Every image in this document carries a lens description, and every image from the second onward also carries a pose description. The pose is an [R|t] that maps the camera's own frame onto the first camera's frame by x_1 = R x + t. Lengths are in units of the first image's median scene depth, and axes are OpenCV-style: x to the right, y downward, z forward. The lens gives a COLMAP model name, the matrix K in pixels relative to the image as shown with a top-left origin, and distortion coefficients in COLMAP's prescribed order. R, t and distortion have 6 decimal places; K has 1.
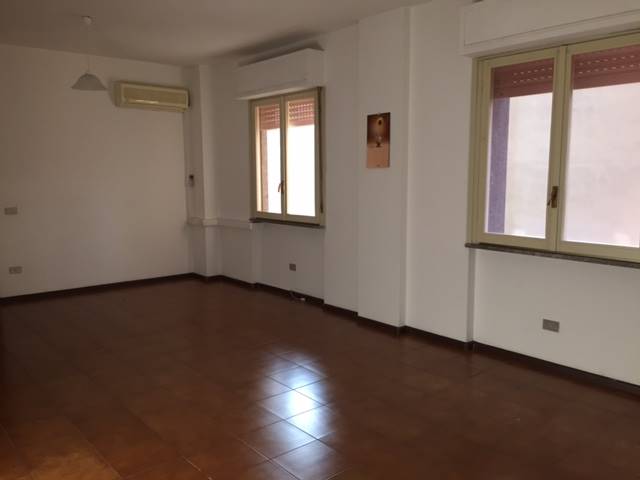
lens RADIAL K [[542.4, 0, 318.9], [0, 542.4, 241.5], [0, 0, 1]] dist [0.074753, -0.028536]
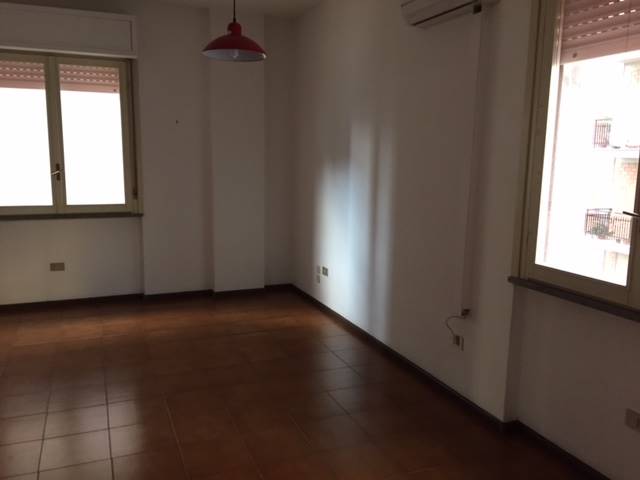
lens RADIAL K [[542.4, 0, 321.7], [0, 542.4, 233.5], [0, 0, 1]] dist [0.074753, -0.028536]
pose [[0.304353, -0.155057, 0.939855, -0.678183], [0.096259, 0.986618, 0.131600, -0.075629], [-0.947683, 0.050416, 0.315206, 0.368953]]
